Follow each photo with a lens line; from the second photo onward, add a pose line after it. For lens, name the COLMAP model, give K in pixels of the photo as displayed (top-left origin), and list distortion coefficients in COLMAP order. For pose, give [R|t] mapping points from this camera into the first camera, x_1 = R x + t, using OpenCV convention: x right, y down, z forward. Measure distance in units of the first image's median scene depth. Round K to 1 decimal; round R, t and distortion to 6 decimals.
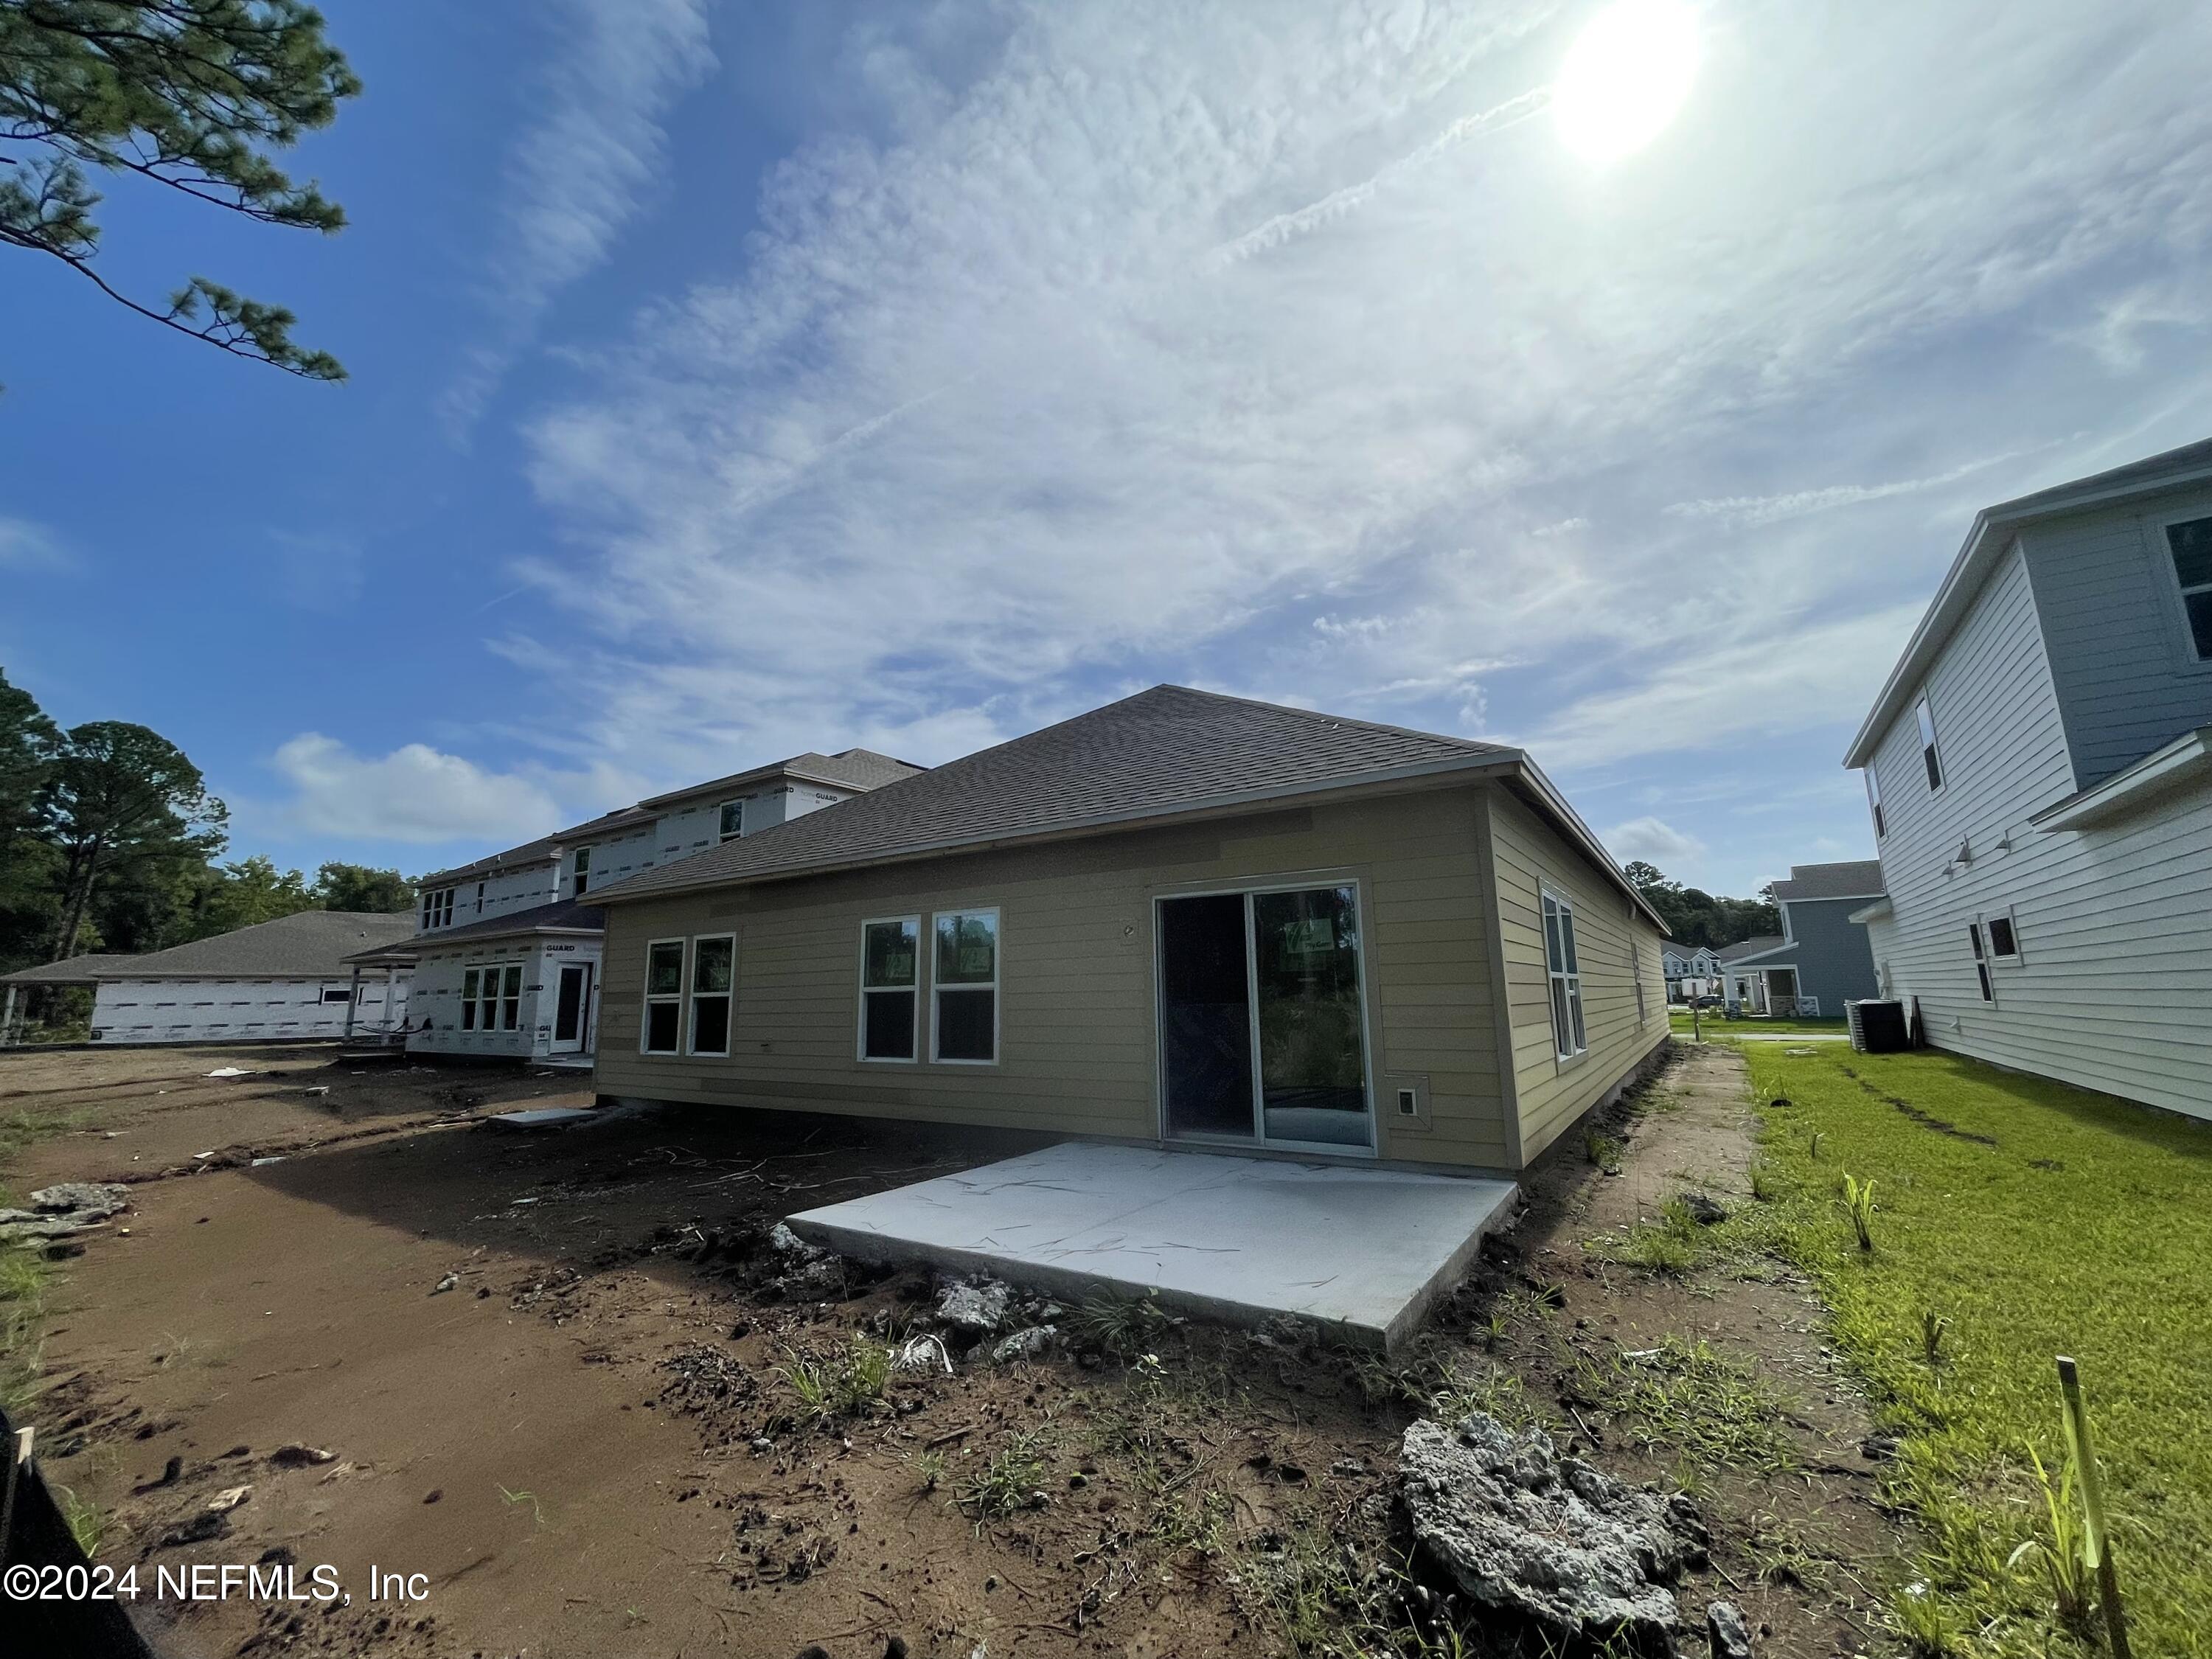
lens RADIAL K [[894.1, 0, 1087.7], [0, 894.1, 825.6], [0, 0, 1]] dist [-0.003895, 0.000771]
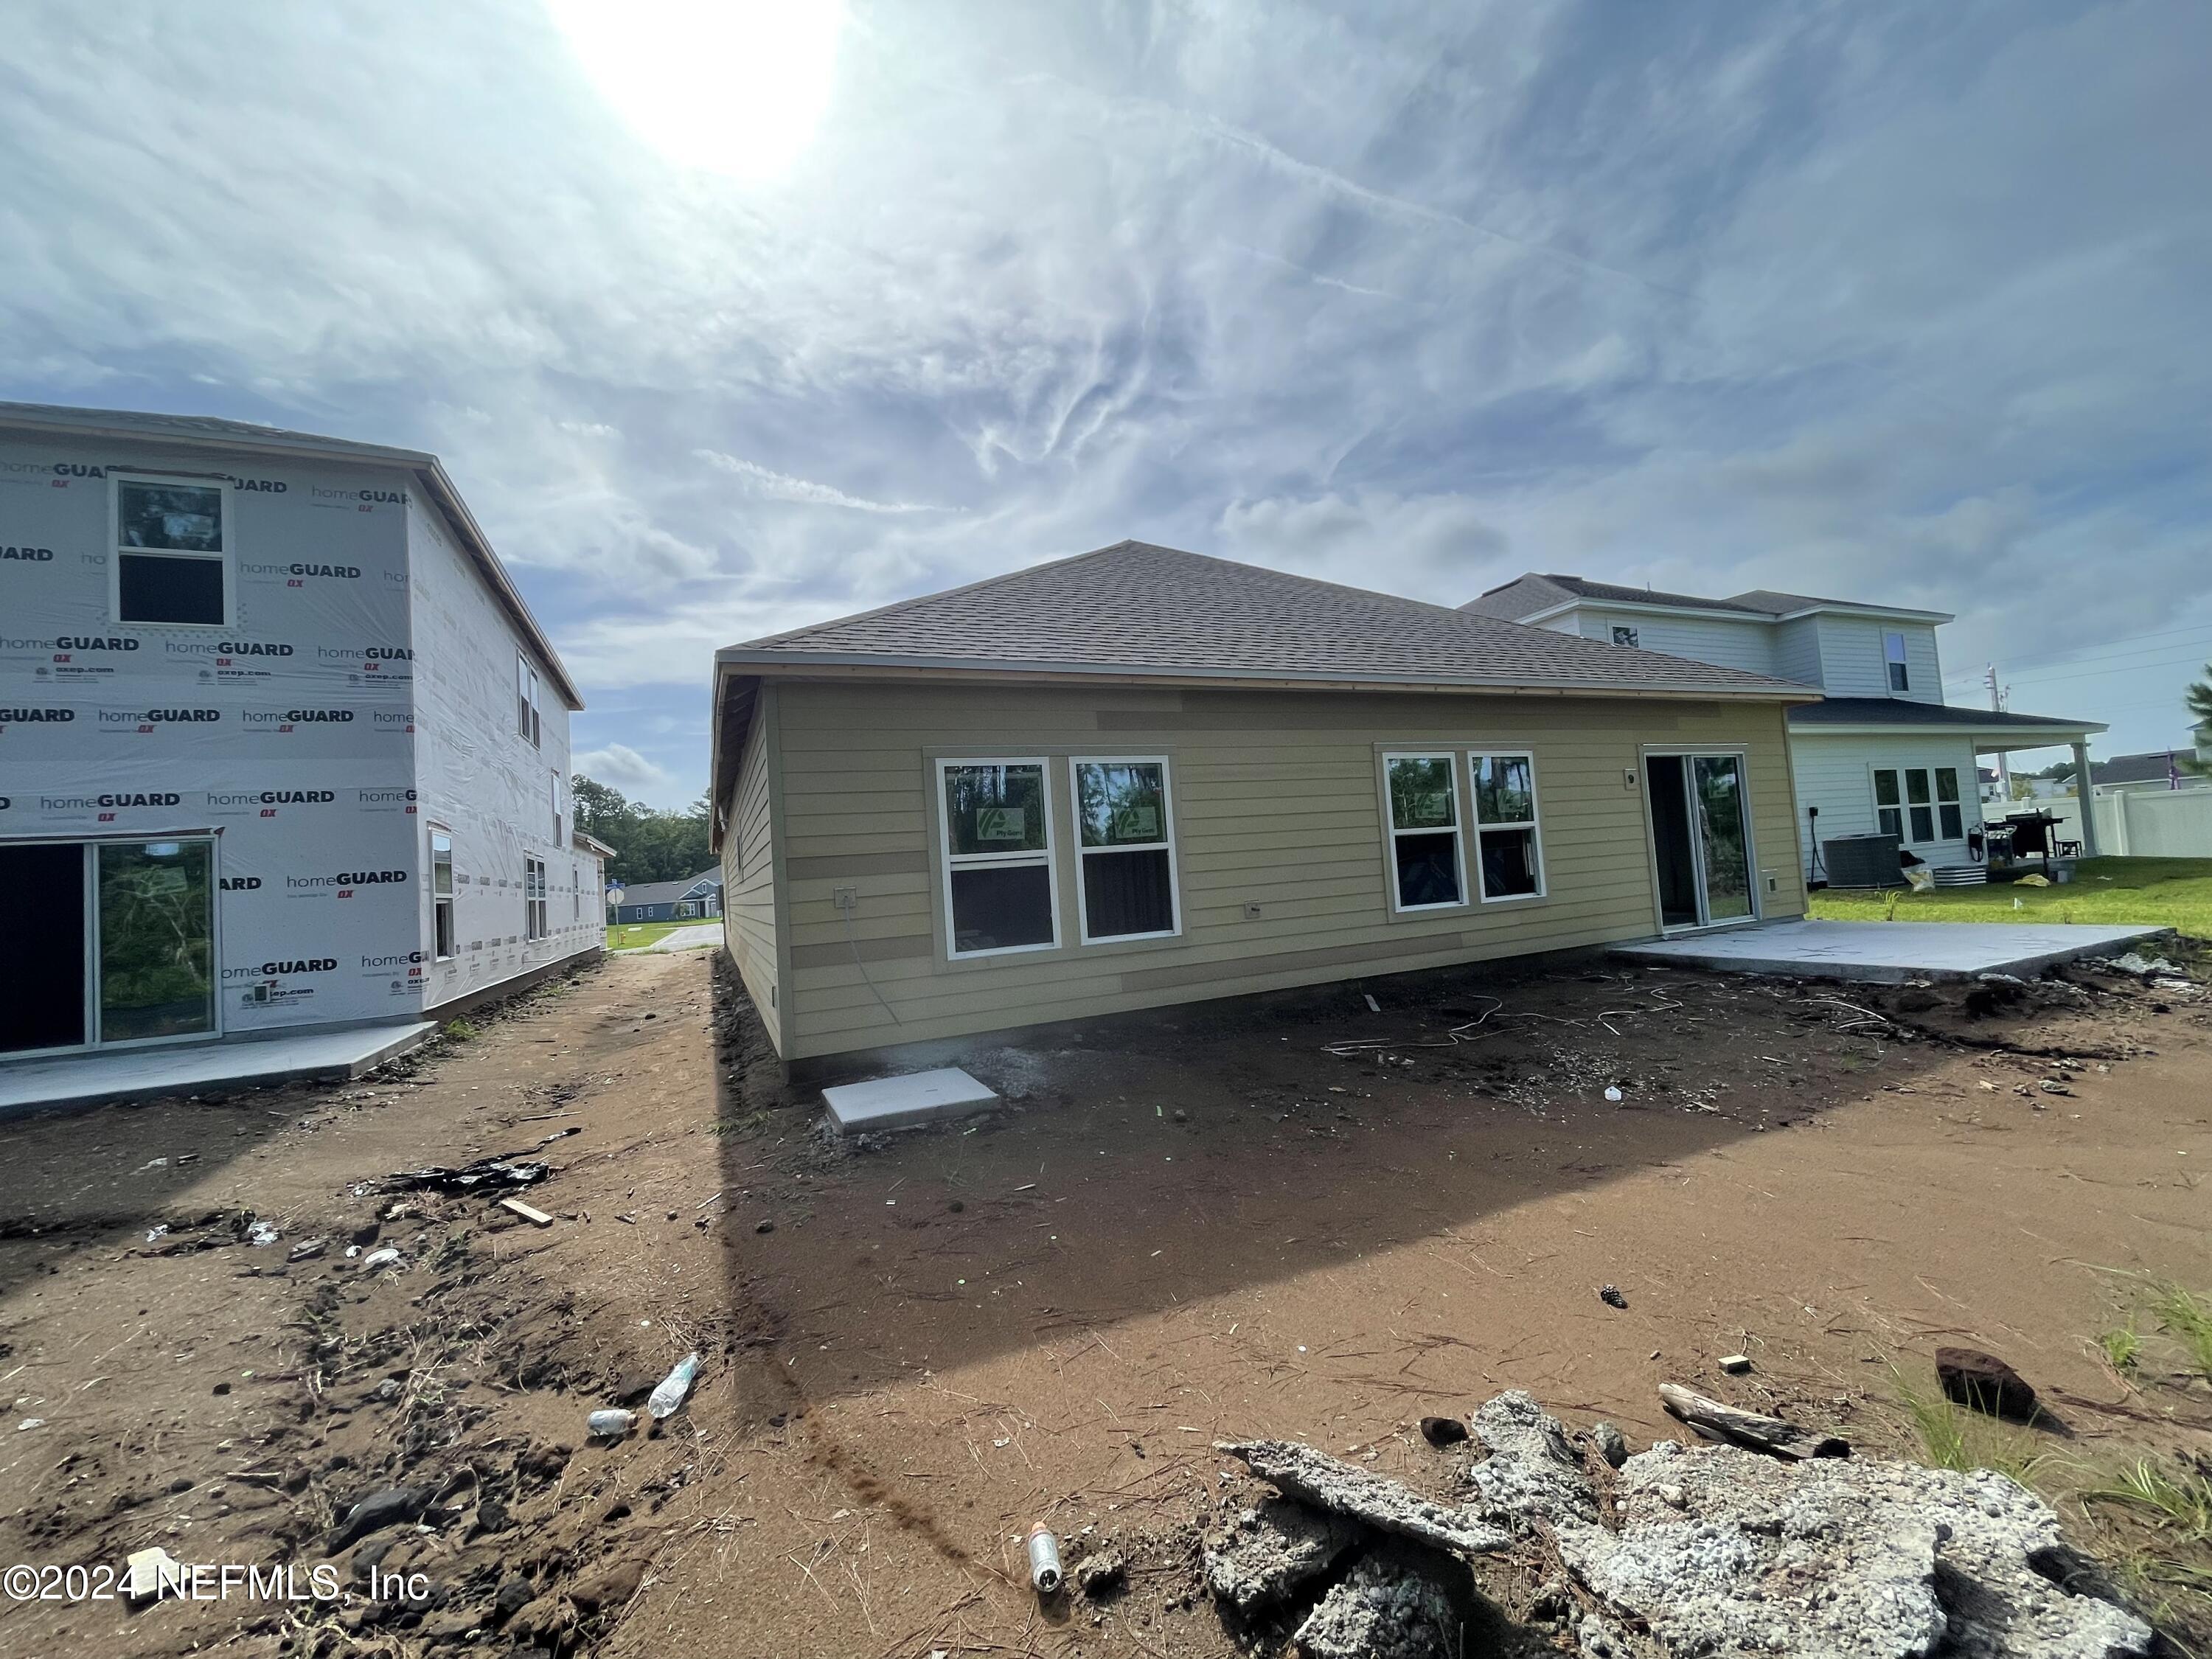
lens RADIAL K [[894.1, 0, 1089.9], [0, 894.1, 829.5], [0, 0, 1]] dist [-0.003895, 0.000771]
pose [[0.532685, 0.020102, 0.846075, -1.154755], [-0.104553, 0.993623, 0.042218, 0.175596], [-0.839831, -0.110948, 0.531389, 0.787226]]
